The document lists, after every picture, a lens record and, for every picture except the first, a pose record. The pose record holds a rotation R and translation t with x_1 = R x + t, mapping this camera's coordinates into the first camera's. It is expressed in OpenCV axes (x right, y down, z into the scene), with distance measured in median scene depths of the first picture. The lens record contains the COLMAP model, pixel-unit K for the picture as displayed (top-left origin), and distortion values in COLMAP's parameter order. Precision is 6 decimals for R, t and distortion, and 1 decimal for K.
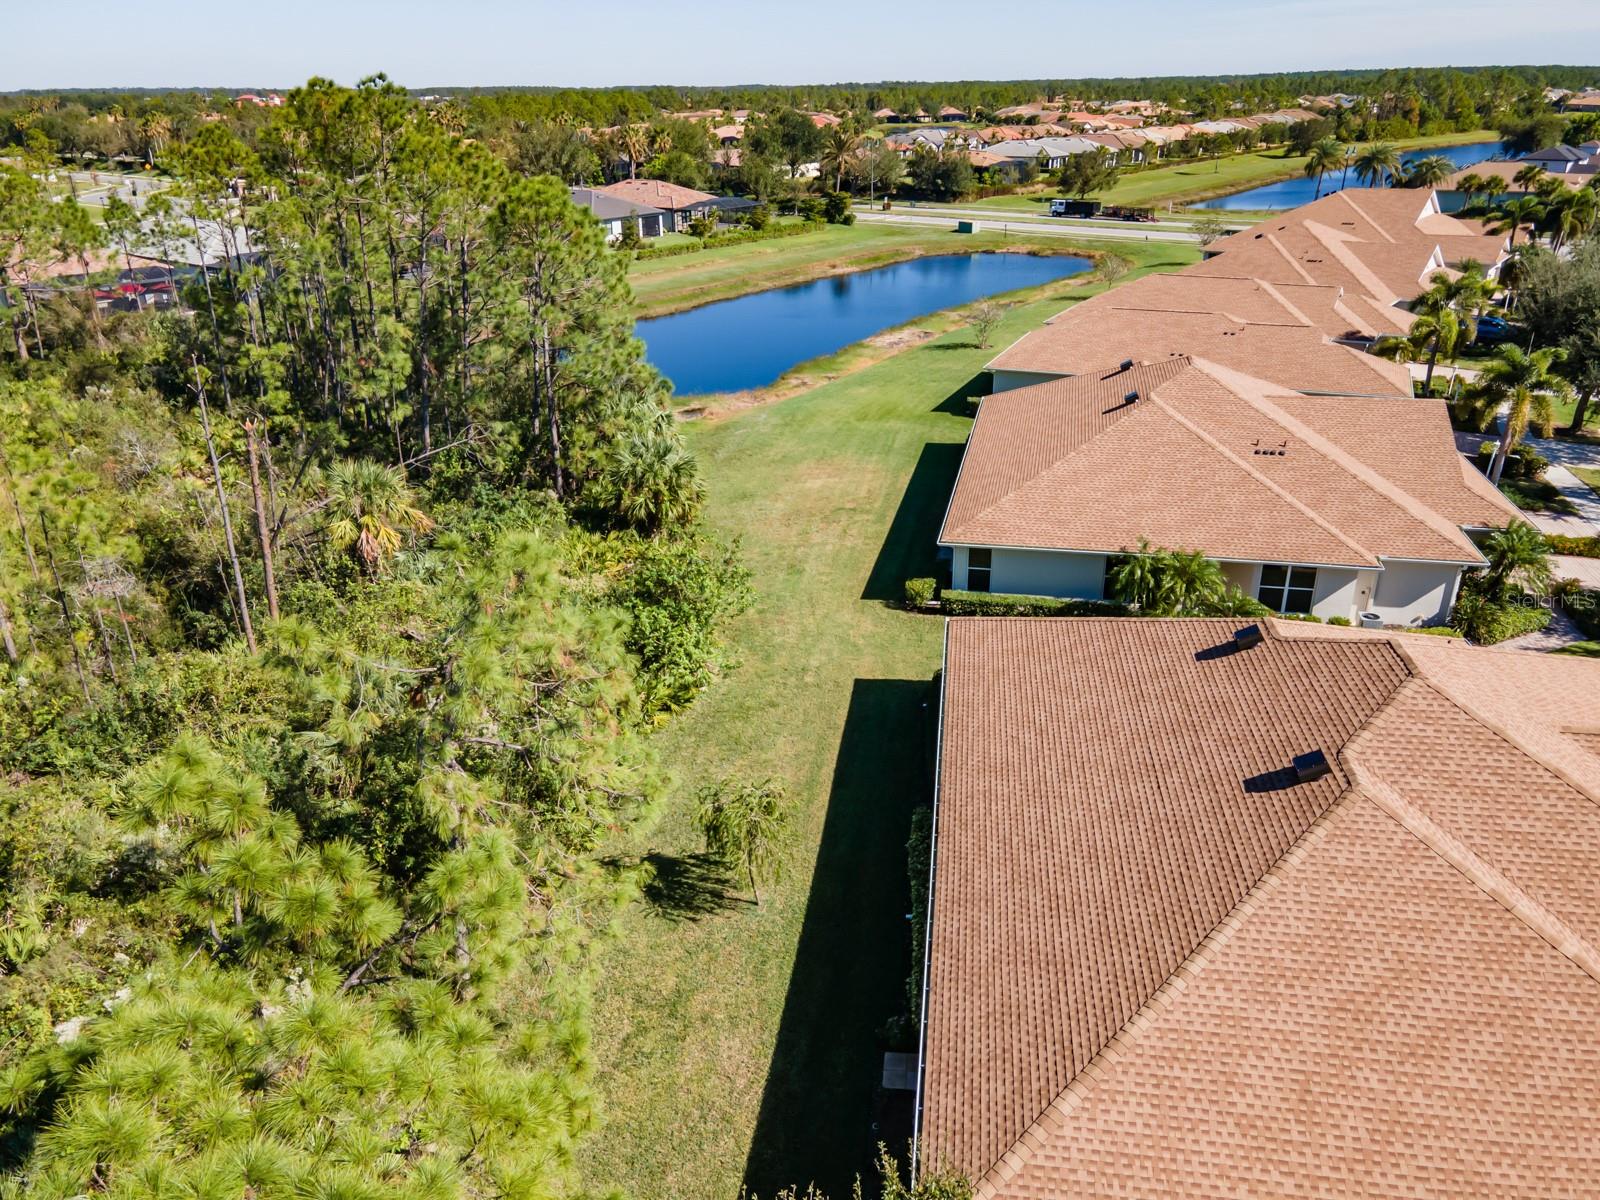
lens RADIAL K [[1177.0, 0, 803.0], [0, 1177.0, 593.5], [0, 0, 1]] dist [0.006310, 0.070845]
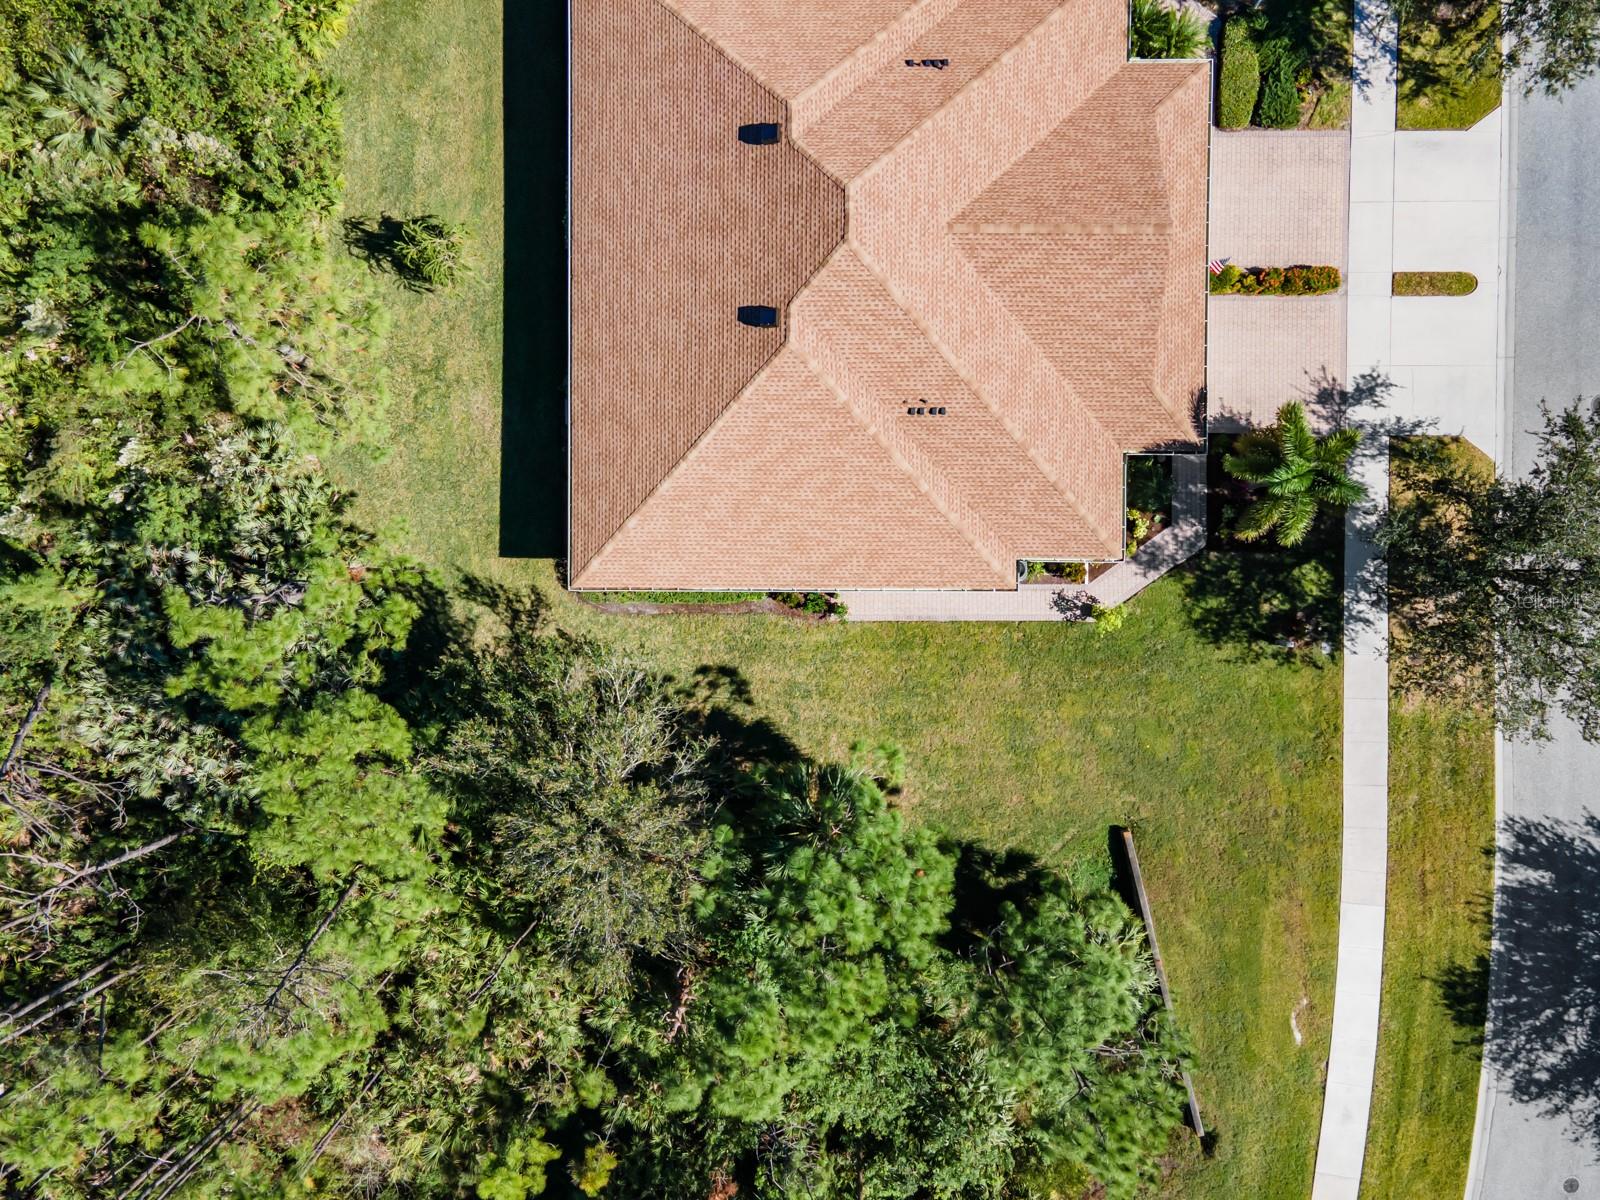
lens RADIAL K [[1177.0, 0, 803.0], [0, 1177.0, 593.5], [0, 0, 1]] dist [0.006310, 0.070845]
pose [[0.990681, -0.136148, 0.003774, 0.375919], [0.050746, 0.394681, 0.917416, -1.092663], [-0.126393, -0.908675, 0.397912, -0.011234]]
